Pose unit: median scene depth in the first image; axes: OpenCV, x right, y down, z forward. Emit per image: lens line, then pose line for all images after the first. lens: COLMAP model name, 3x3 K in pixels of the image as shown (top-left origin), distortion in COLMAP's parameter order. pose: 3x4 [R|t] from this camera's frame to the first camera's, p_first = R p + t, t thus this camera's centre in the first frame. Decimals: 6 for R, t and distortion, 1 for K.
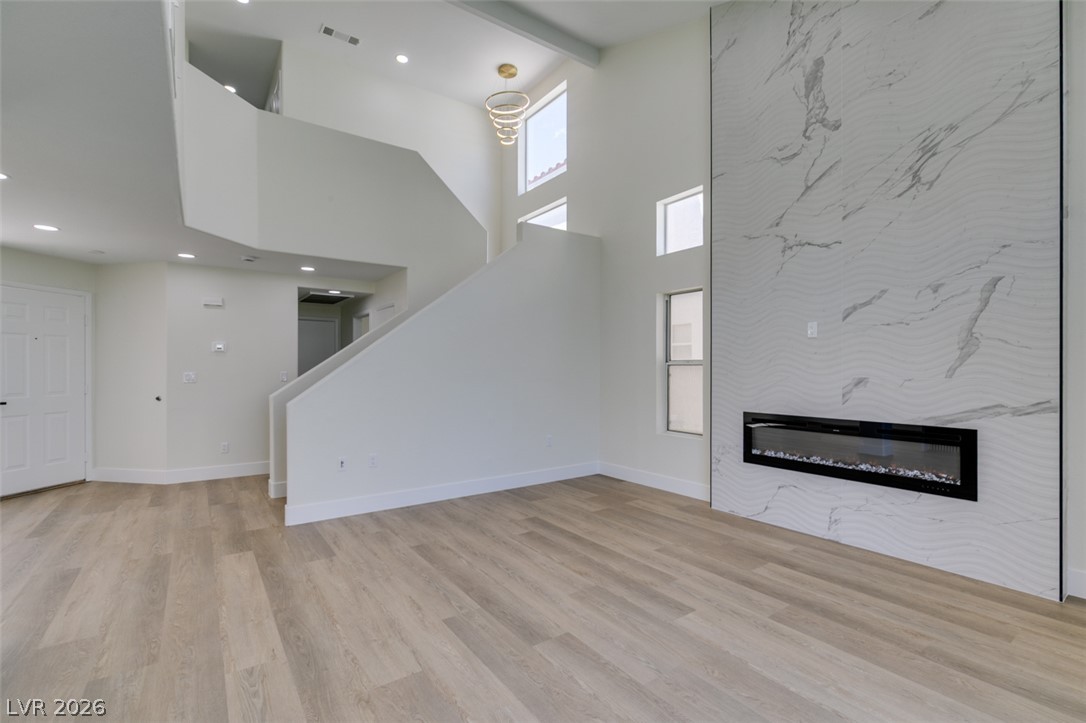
lens RADIAL K [[487.0, 0, 542.6], [0, 487.0, 368.9], [0, 0, 1]] dist [-0.000279, 0.000157]
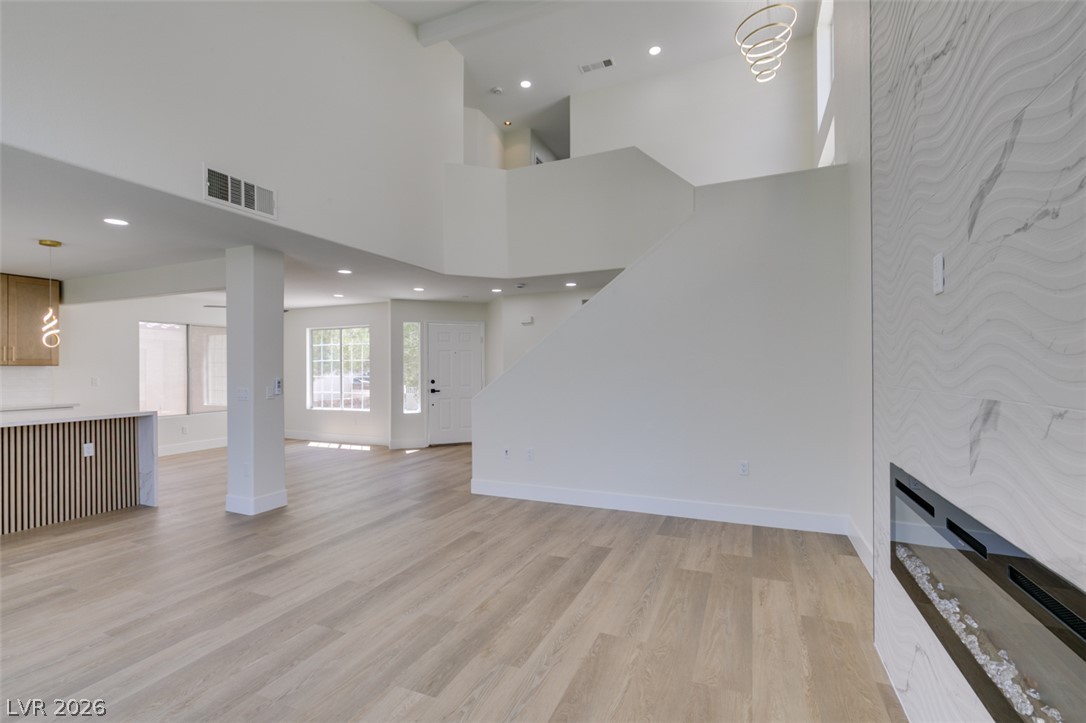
lens RADIAL K [[487.0, 0, 538.8], [0, 487.0, 365.2], [0, 0, 1]] dist [-0.000279, 0.000157]
pose [[0.512559, -0.010914, -0.858583, 0.724520], [0.007742, 0.999937, -0.008089, -0.005789], [0.858617, -0.002502, 0.512611, 0.523145]]
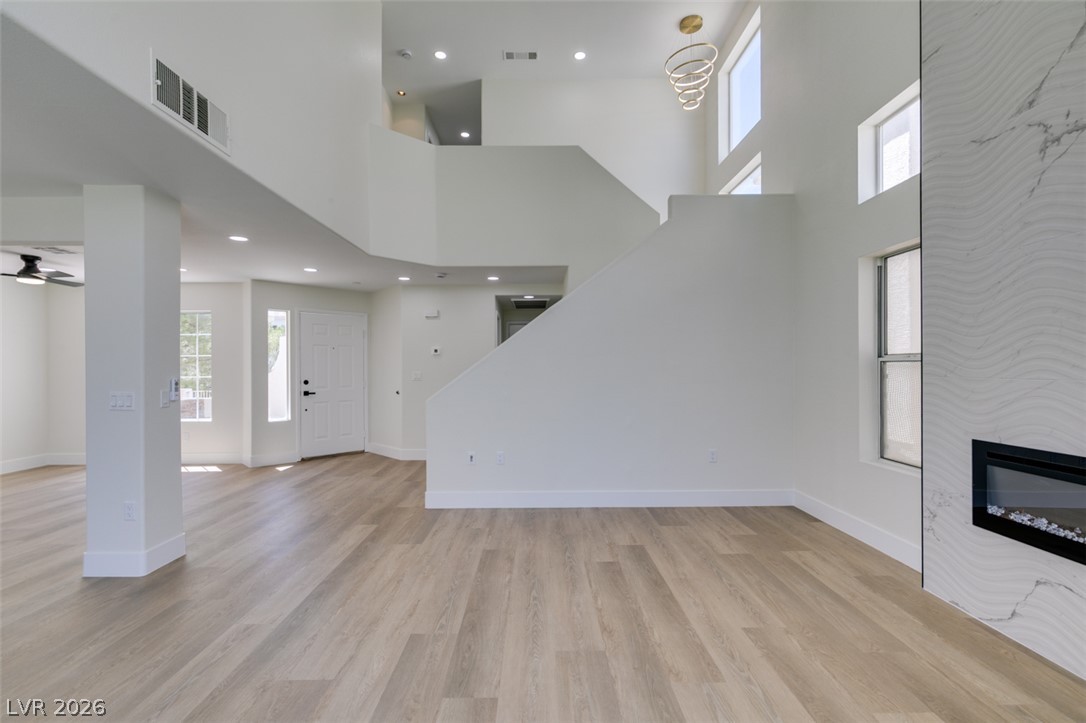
lens RADIAL K [[487.0, 0, 540.0], [0, 487.0, 367.3], [0, 0, 1]] dist [-0.000279, 0.000157]
pose [[0.818793, -0.005862, -0.574059, 0.363512], [0.005508, 0.999982, -0.002355, -0.000371], [0.574063, -0.001233, 0.818810, 0.244125]]
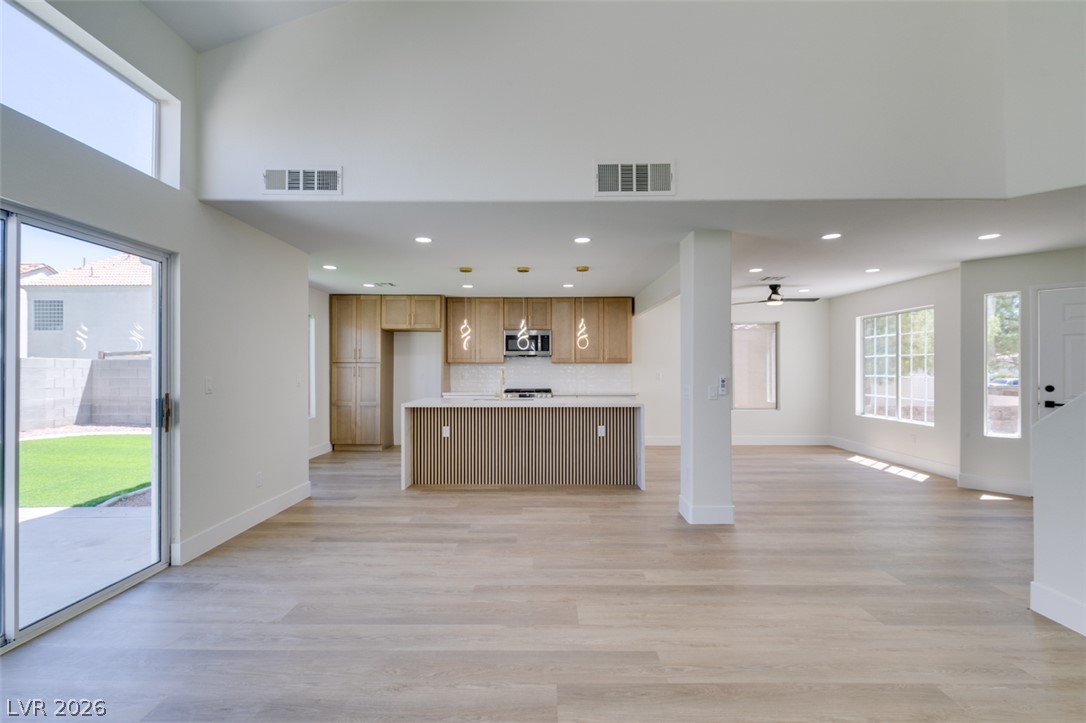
lens RADIAL K [[487.0, 0, 543.5], [0, 487.0, 366.4], [0, 0, 1]] dist [-0.000279, 0.000157]
pose [[-0.584625, -0.005067, -0.811288, 0.431469], [-0.001508, 0.999986, -0.005159, -0.004054], [0.811302, -0.001792, -0.584625, 0.903151]]
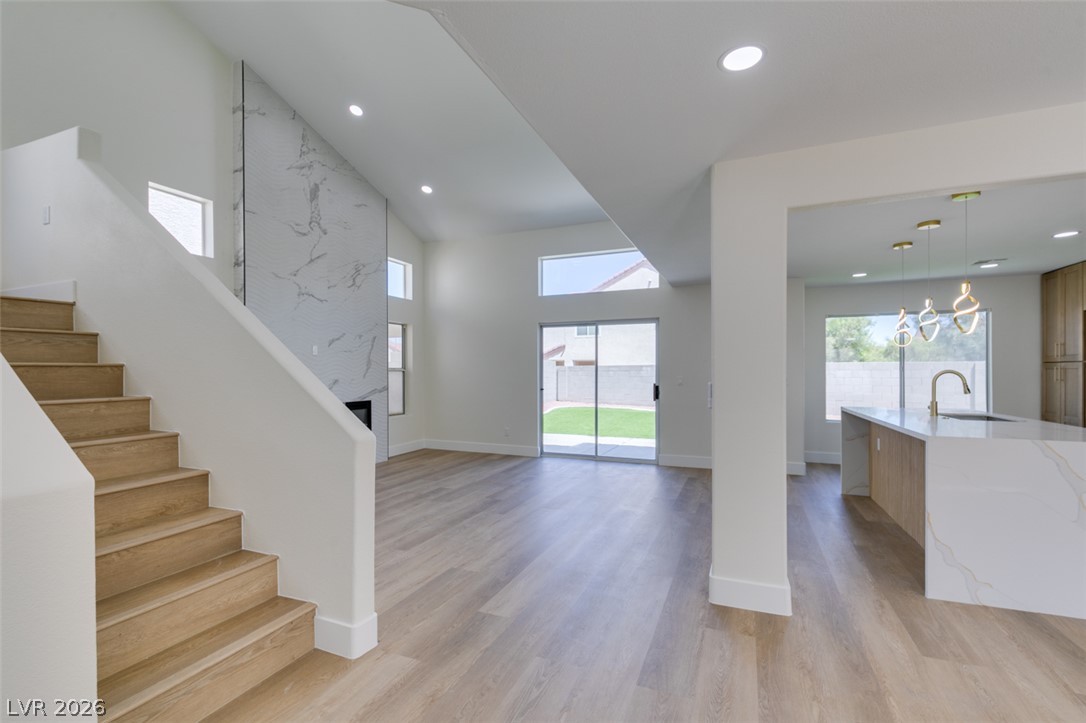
lens RADIAL K [[487.0, 0, 537.8], [0, 487.0, 373.5], [0, 0, 1]] dist [-0.000279, 0.000157]
pose [[-0.522376, 0.000058, 0.852715, -1.197265], [0.004133, 0.999988, 0.002464, -0.004806], [-0.852705, 0.004811, -0.522370, 1.212922]]
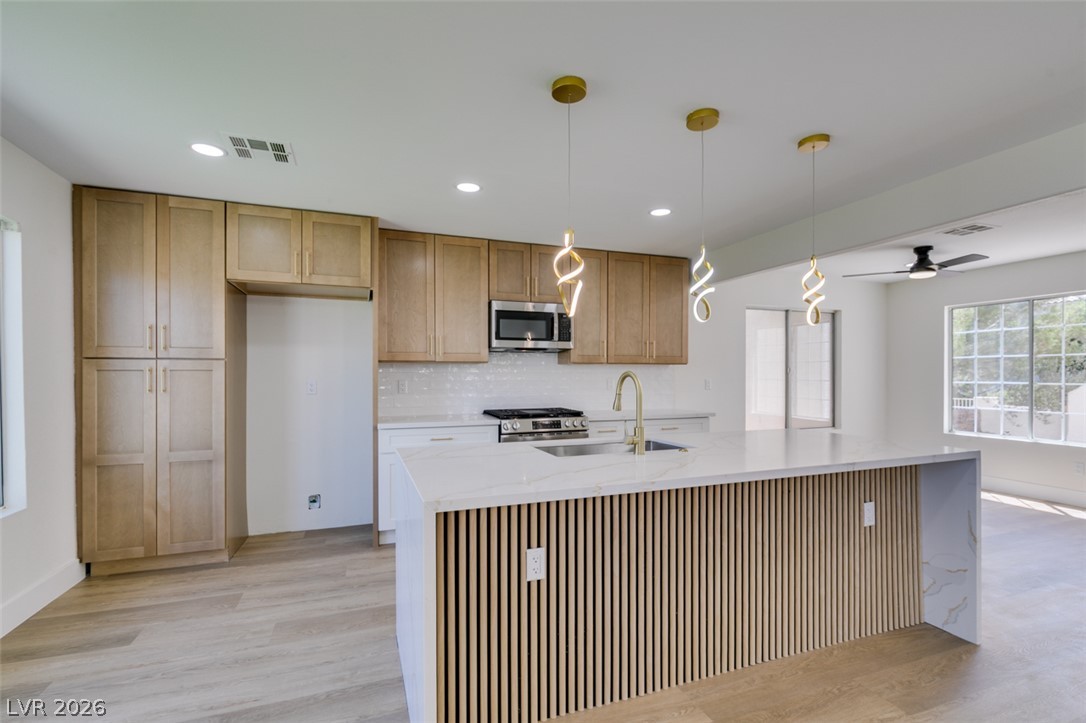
lens RADIAL K [[487.0, 0, 543.3], [0, 487.0, 377.2], [0, 0, 1]] dist [-0.000279, 0.000157]
pose [[-0.260133, 0.005521, -0.965557, -0.125840], [-0.000677, 0.999982, 0.005900, -0.002633], [0.965573, 0.002188, -0.260125, -0.060313]]
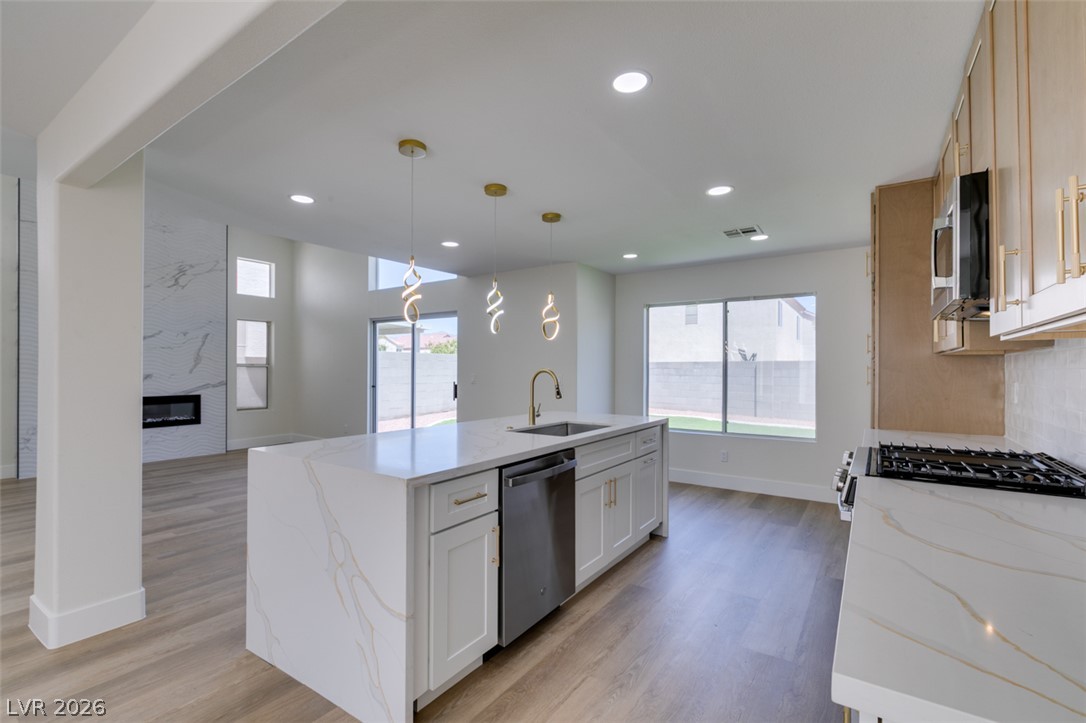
lens RADIAL K [[487.0, 0, 538.4], [0, 487.0, 368.0], [0, 0, 1]] dist [-0.000279, 0.000157]
pose [[-0.339914, 0.001243, 0.940456, -1.568117], [-0.002248, 0.999995, -0.002135, -0.005532], [-0.940454, -0.002840, -0.339909, 0.186210]]
